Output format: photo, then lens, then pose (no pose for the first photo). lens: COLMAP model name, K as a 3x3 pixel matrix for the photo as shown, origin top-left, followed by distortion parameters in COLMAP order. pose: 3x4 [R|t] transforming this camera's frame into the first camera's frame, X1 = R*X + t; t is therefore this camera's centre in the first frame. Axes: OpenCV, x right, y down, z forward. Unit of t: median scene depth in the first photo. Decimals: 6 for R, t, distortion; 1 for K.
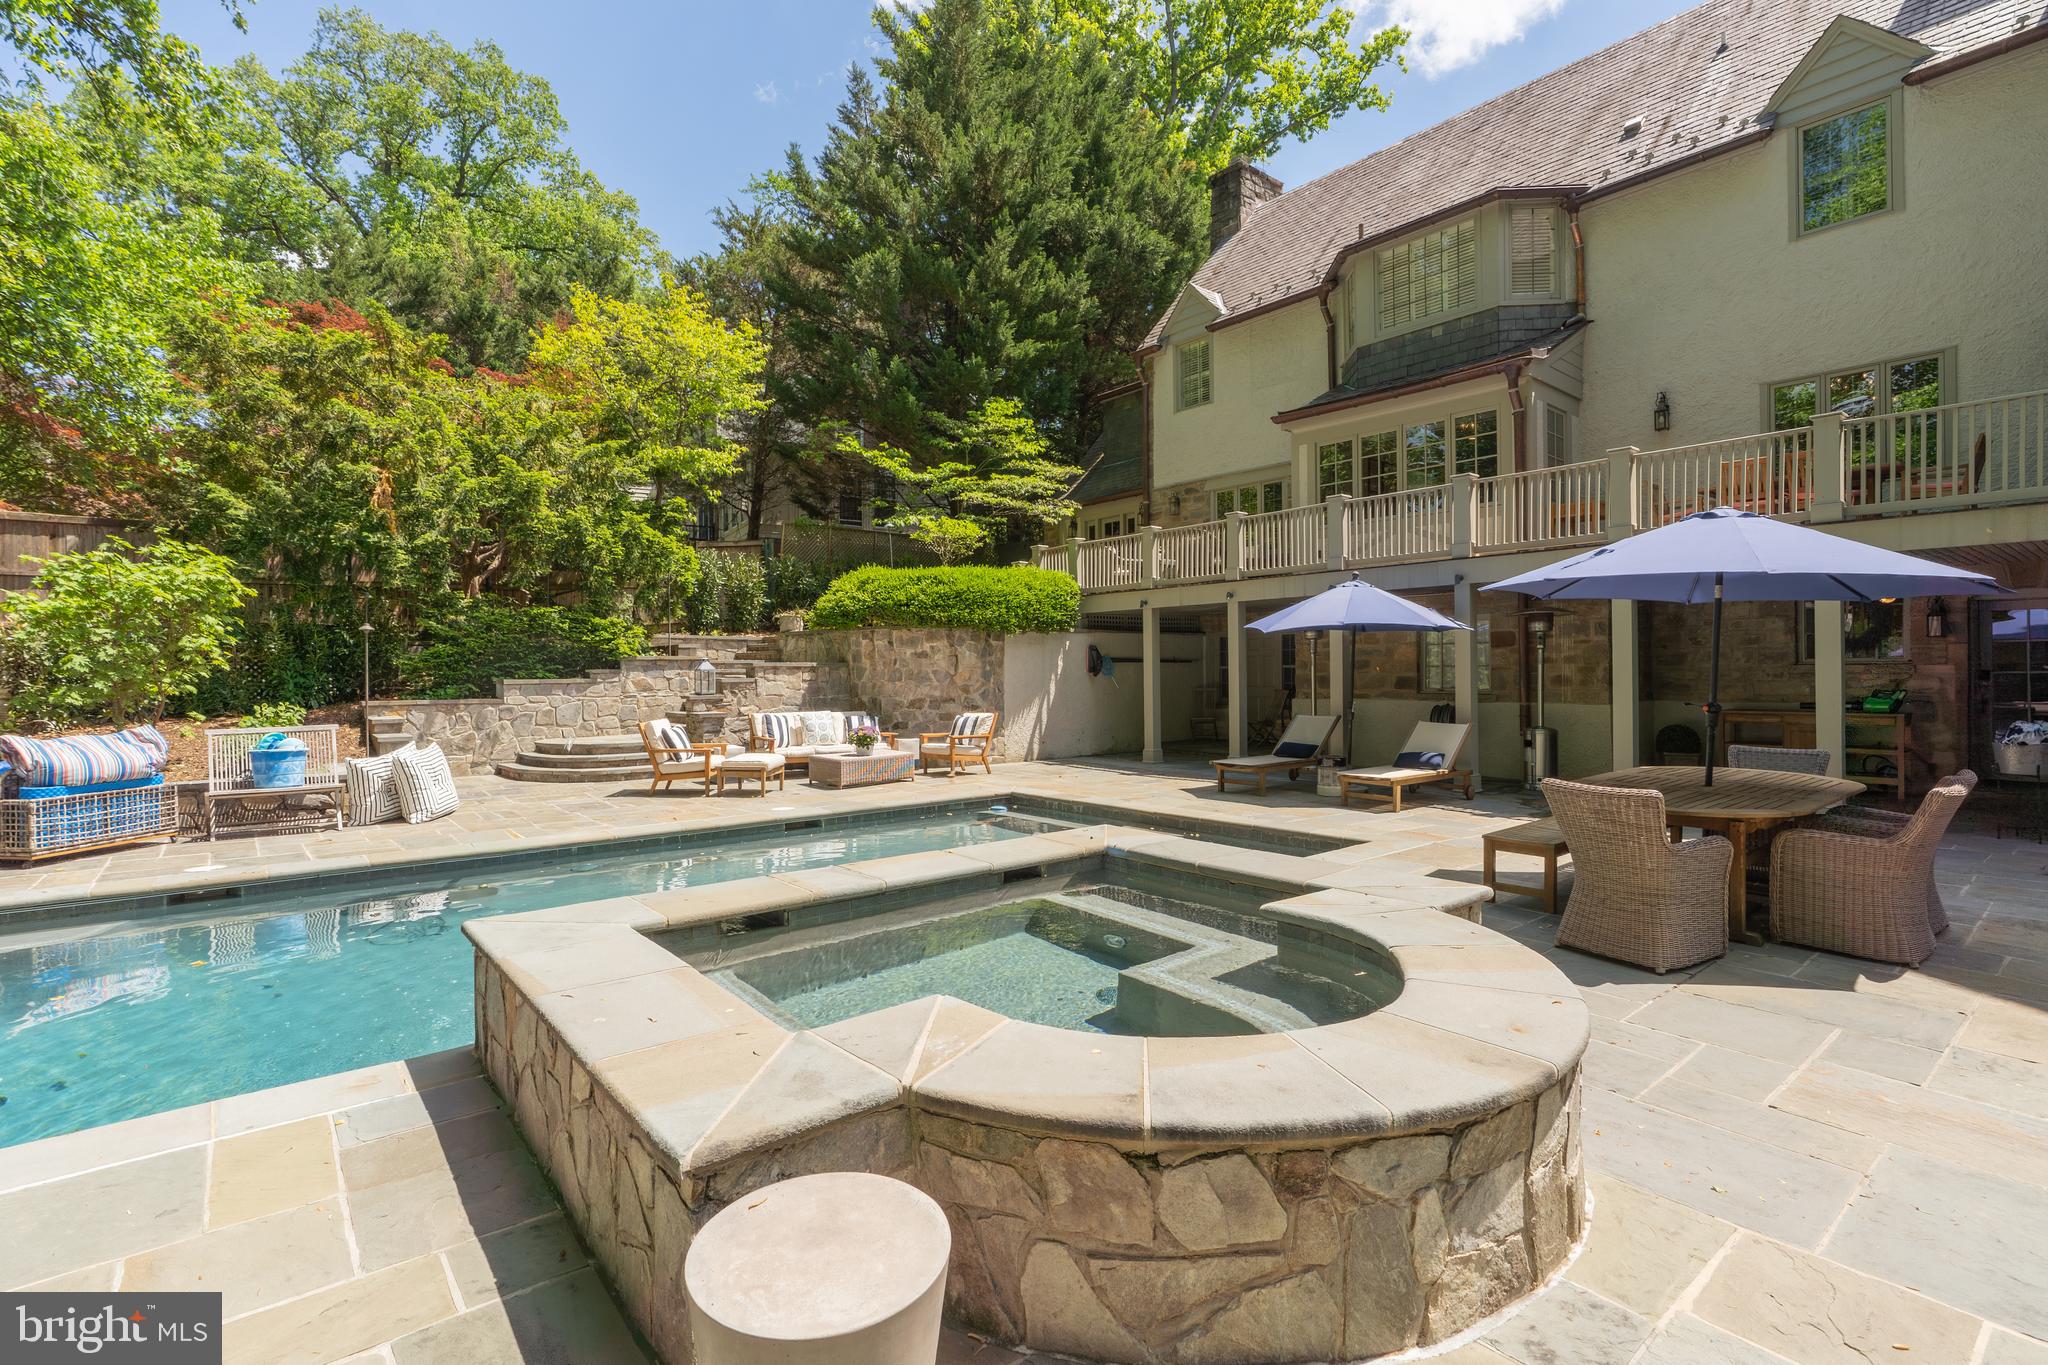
lens RADIAL K [[953.5, 0, 1024.0], [0, 953.5, 682.5], [0, 0, 1]] dist [-0.001531, -0.000061]
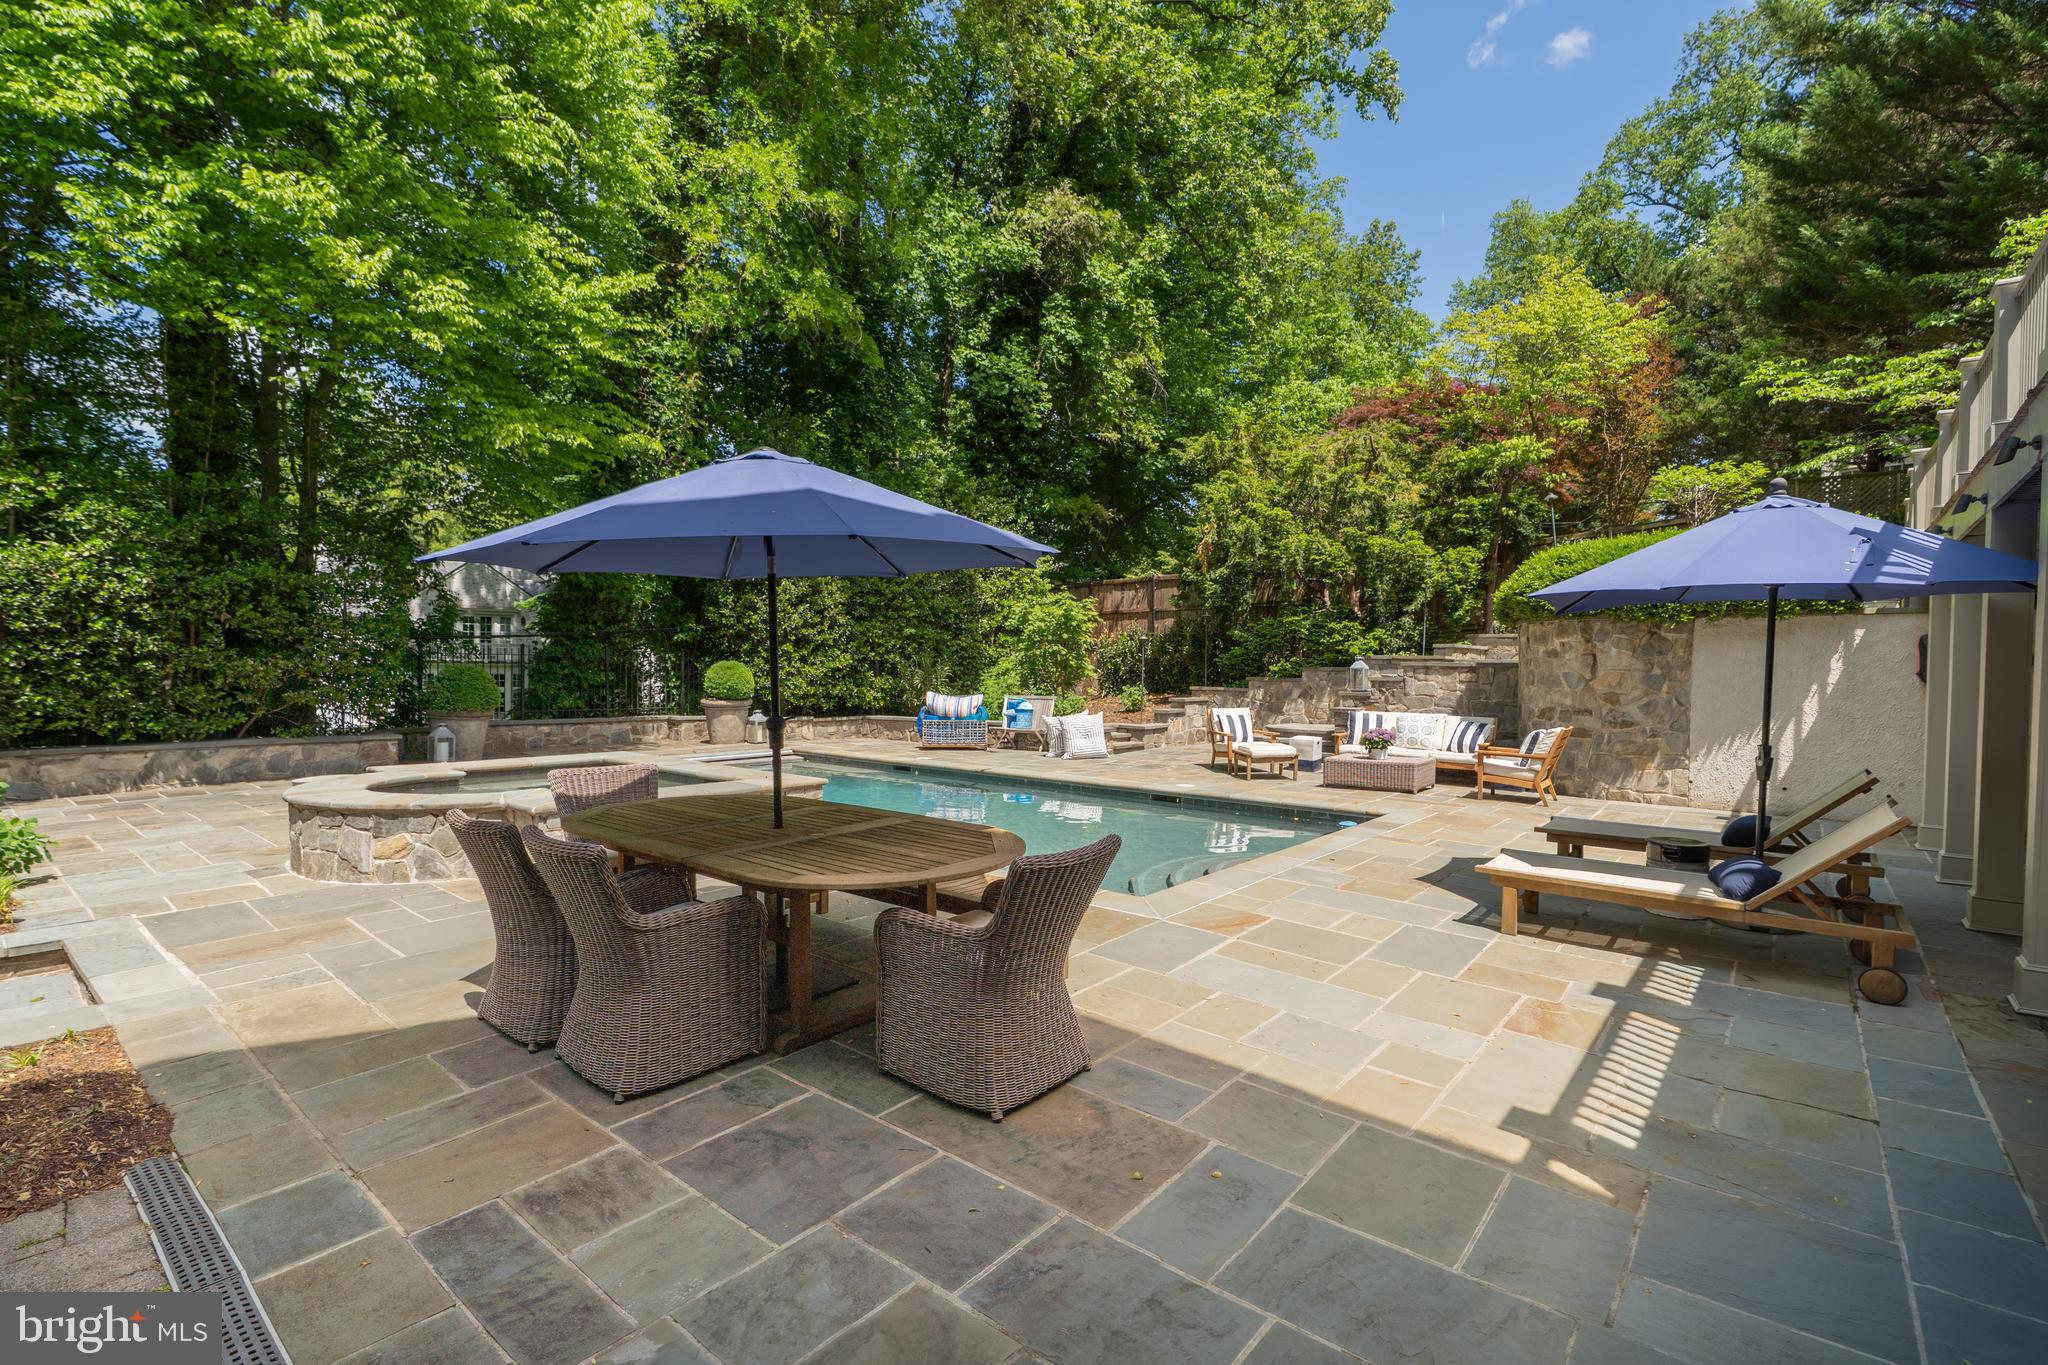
lens RADIAL K [[941.3, 0, 1024.2], [0, 941.3, 693.1], [0, 0, 1]] dist [0.000511, 0.000097]
pose [[0.176953, 0.038204, -0.983478, 0.601209], [-0.023484, 0.999126, 0.034586, -0.012494], [0.983939, 0.016976, 0.177695, 0.415880]]
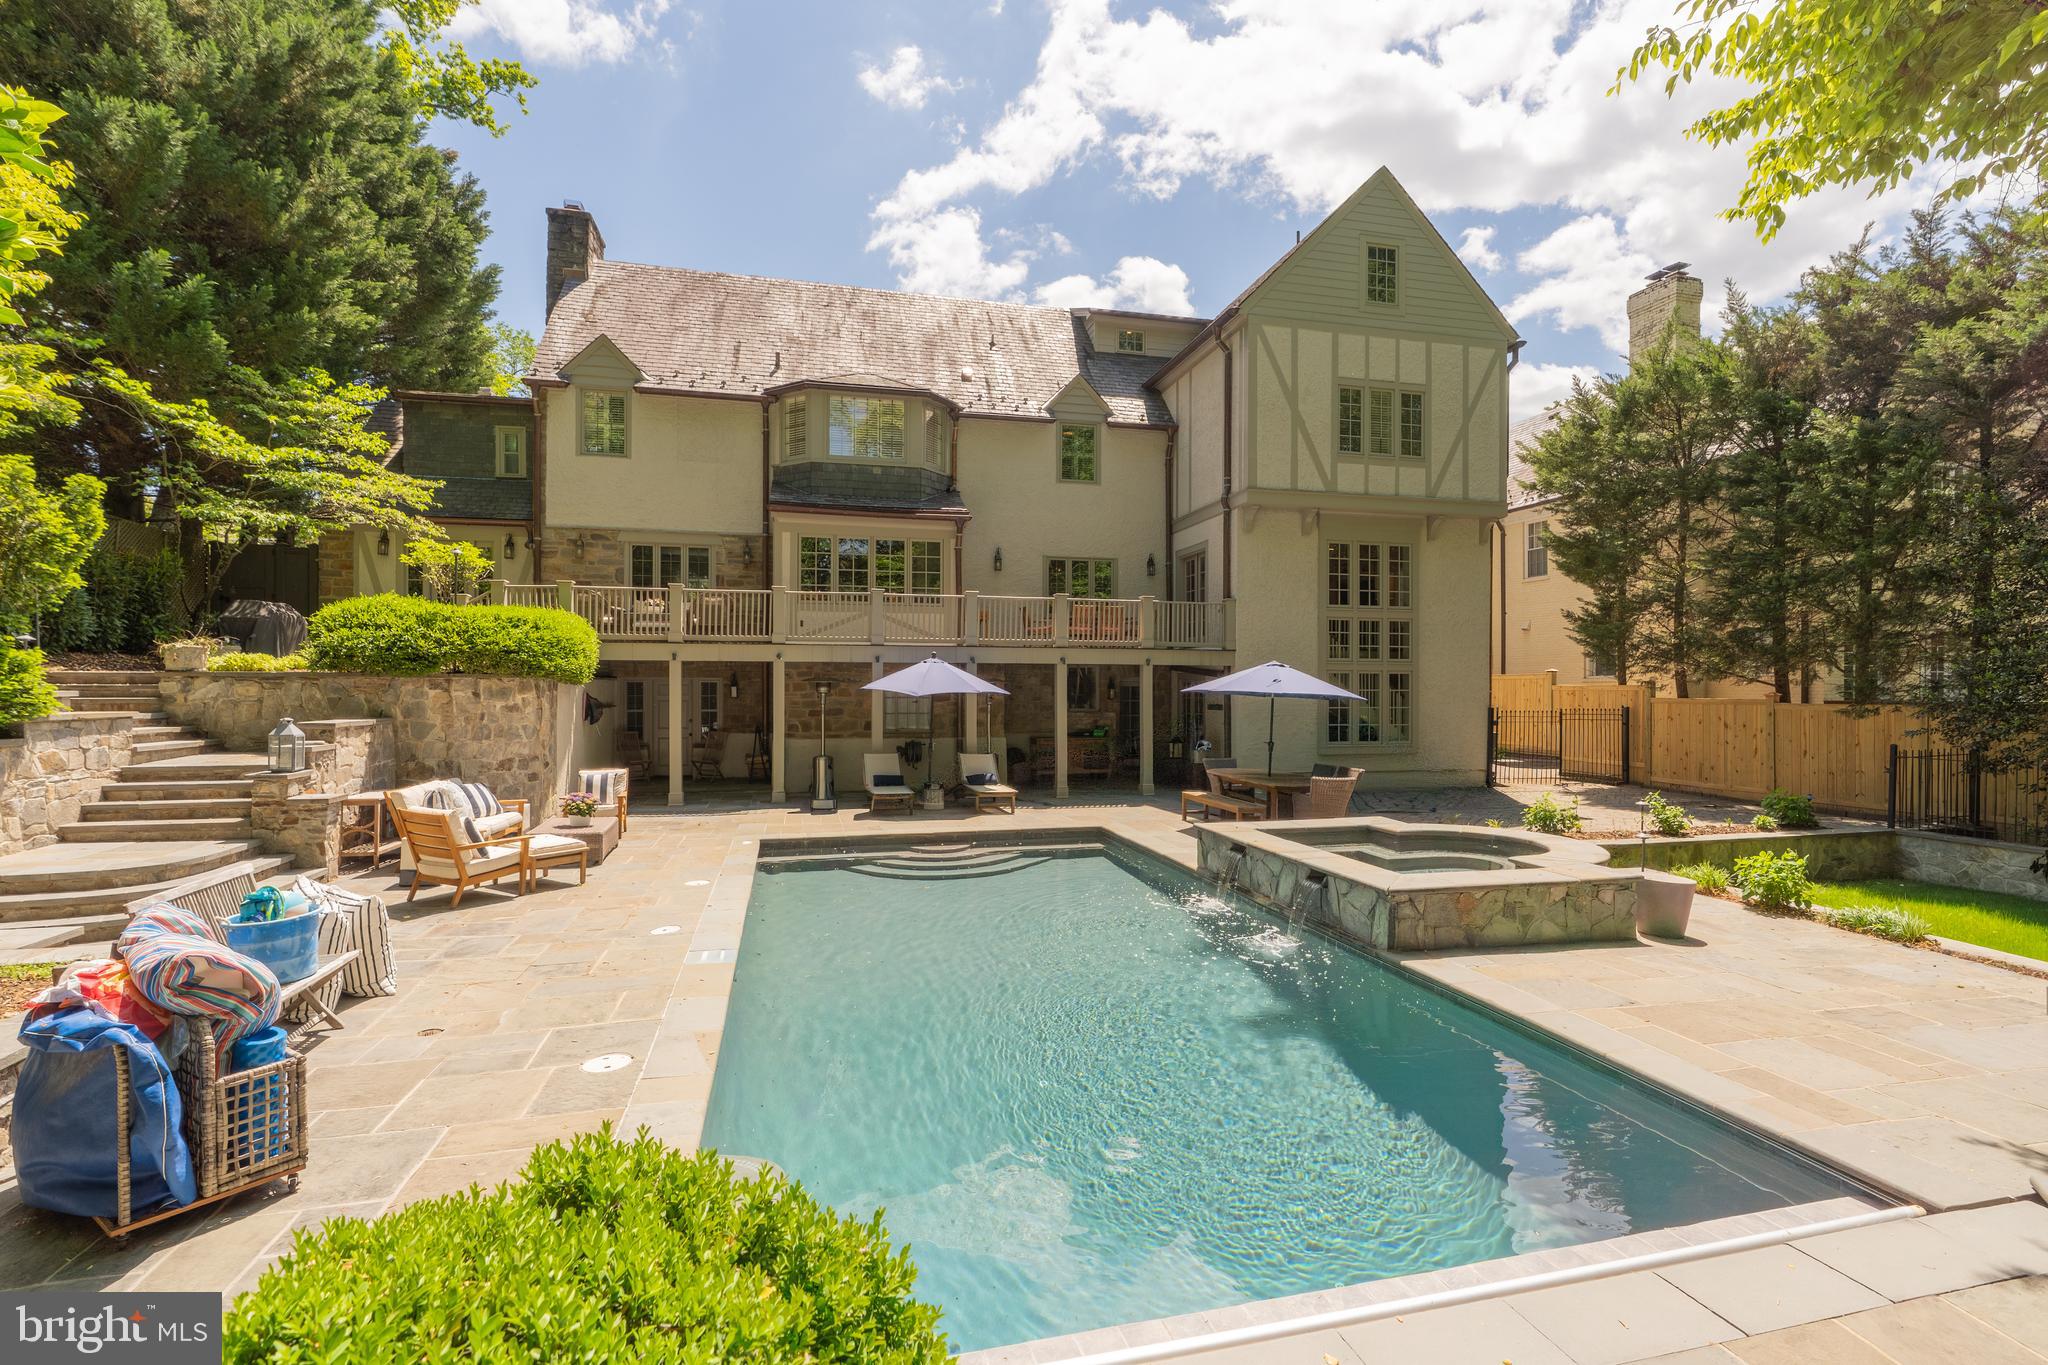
lens RADIAL K [[941.3, 0, 1024.2], [0, 941.3, 693.1], [0, 0, 1]] dist [0.000511, 0.000097]
pose [[0.443642, 0.004078, 0.896195, -0.670079], [0.003237, 0.999976, -0.006152, -0.035892], [-0.896198, 0.005630, 0.443618, 0.199279]]
